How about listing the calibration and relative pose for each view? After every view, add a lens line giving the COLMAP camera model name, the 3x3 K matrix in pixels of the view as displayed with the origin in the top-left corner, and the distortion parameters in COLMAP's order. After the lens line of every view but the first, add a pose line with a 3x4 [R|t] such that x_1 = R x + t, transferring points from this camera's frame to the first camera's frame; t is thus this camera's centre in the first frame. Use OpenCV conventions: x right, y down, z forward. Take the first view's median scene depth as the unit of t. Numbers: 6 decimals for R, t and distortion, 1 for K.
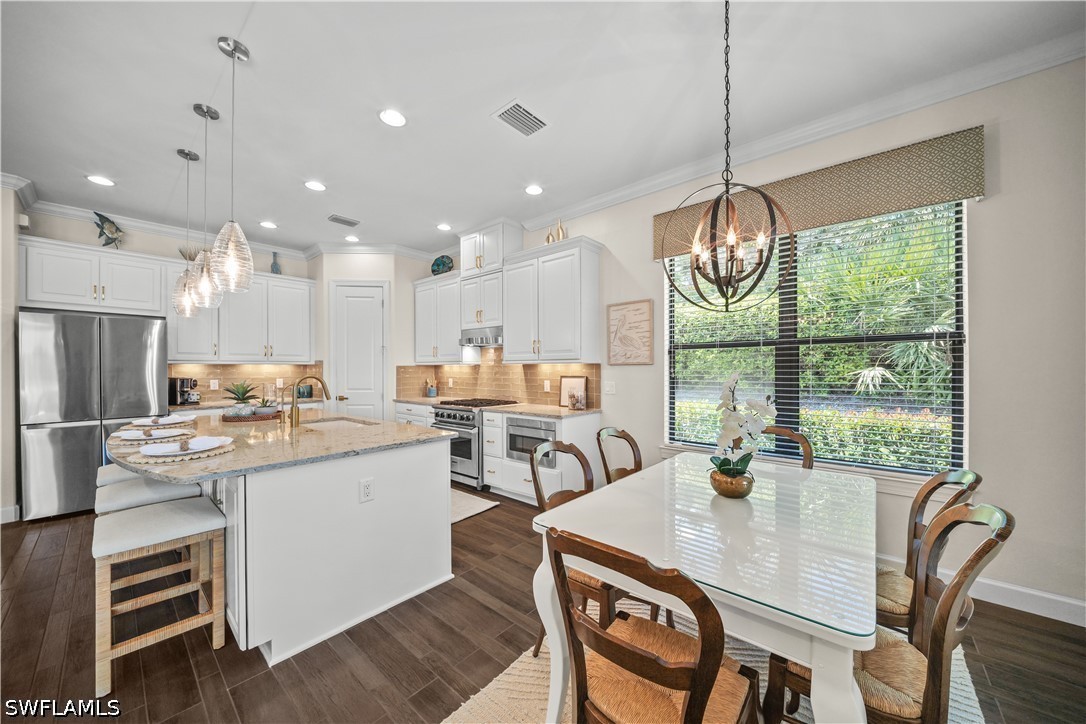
lens RADIAL K [[383.1, 0, 546.8], [0, 383.1, 370.8], [0, 0, 1]] dist [0.000656, -0.001013]
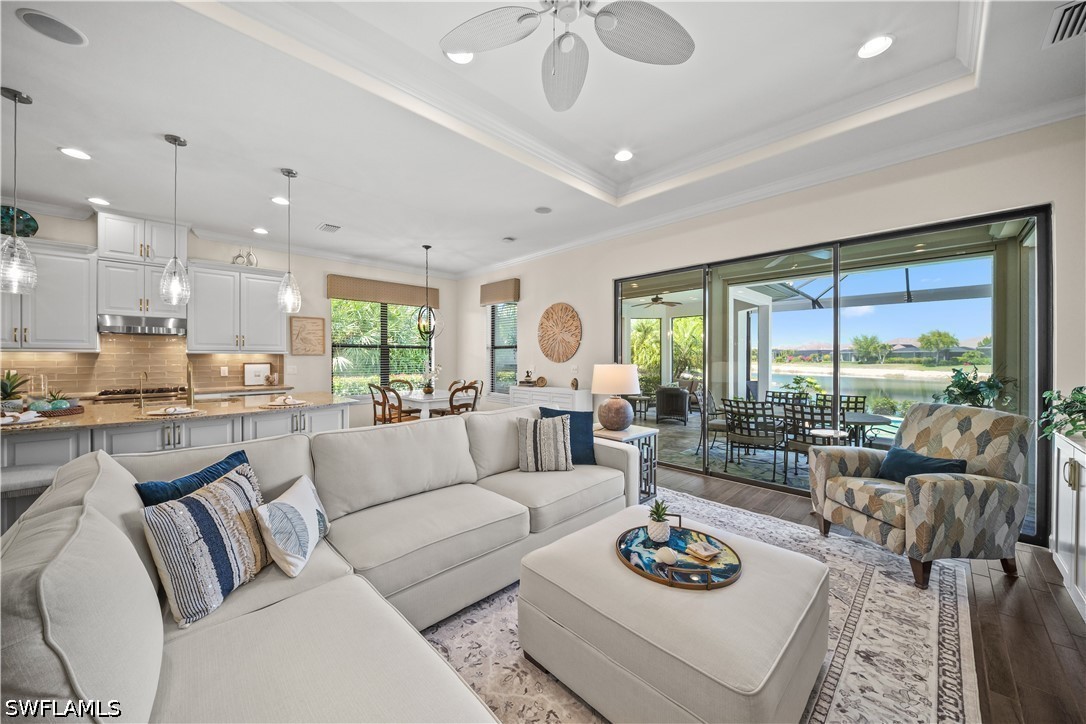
lens RADIAL K [[383.1, 0, 543.0], [0, 383.1, 363.6], [0, 0, 1]] dist [0.000656, -0.001013]
pose [[0.099011, -0.013697, 0.994992, -1.242565], [0.006438, 0.999893, 0.013124, 0.005489], [-0.995066, 0.005107, 0.099088, -0.171203]]
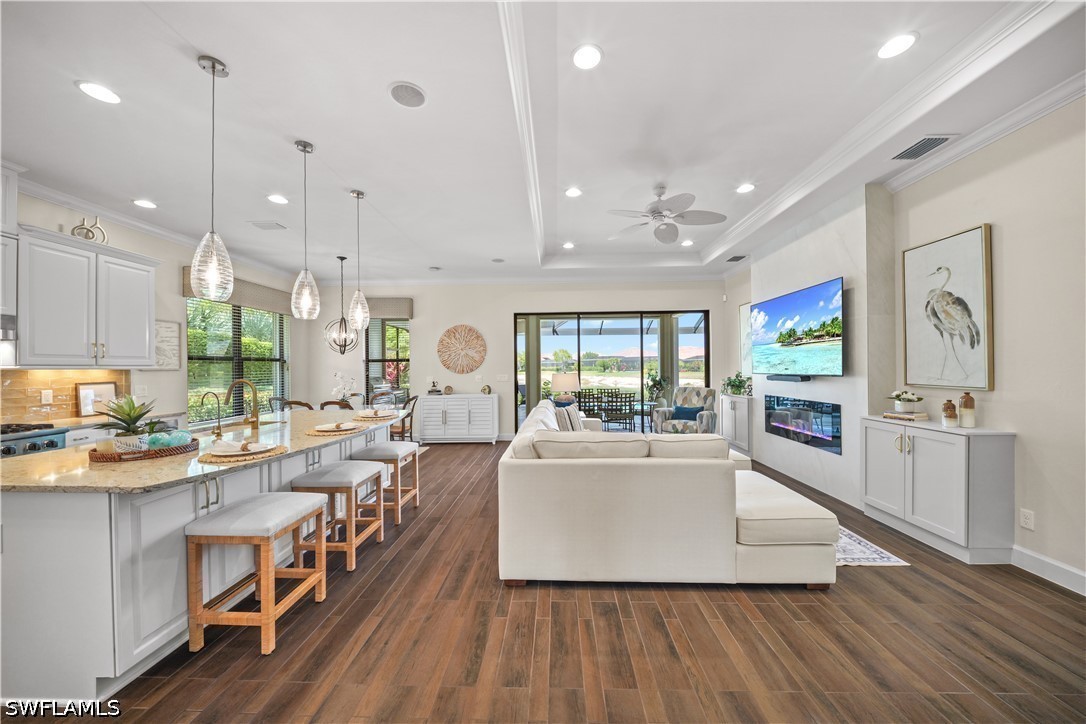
lens RADIAL K [[383.1, 0, 539.0], [0, 383.1, 360.7], [0, 0, 1]] dist [0.000656, -0.001013]
pose [[-0.609888, 0.020724, 0.792217, -1.401783], [0.017008, 0.999770, -0.013060, -0.009699], [-0.792305, 0.005509, -0.610100, 0.726478]]
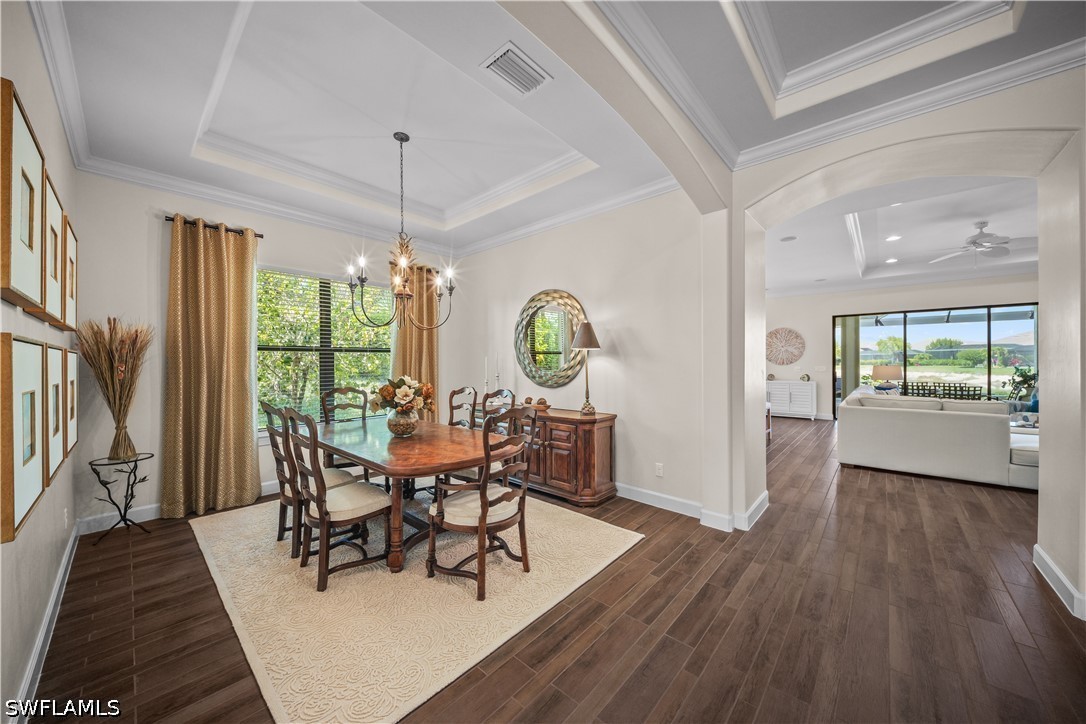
lens RADIAL K [[383.1, 0, 542.6], [0, 383.1, 361.6], [0, 0, 1]] dist [0.000656, -0.001013]
pose [[0.024746, 0.002098, 0.999692, -2.152871], [0.013129, 0.999911, -0.002424, -0.014194], [-0.999608, 0.013185, 0.024717, 1.336216]]
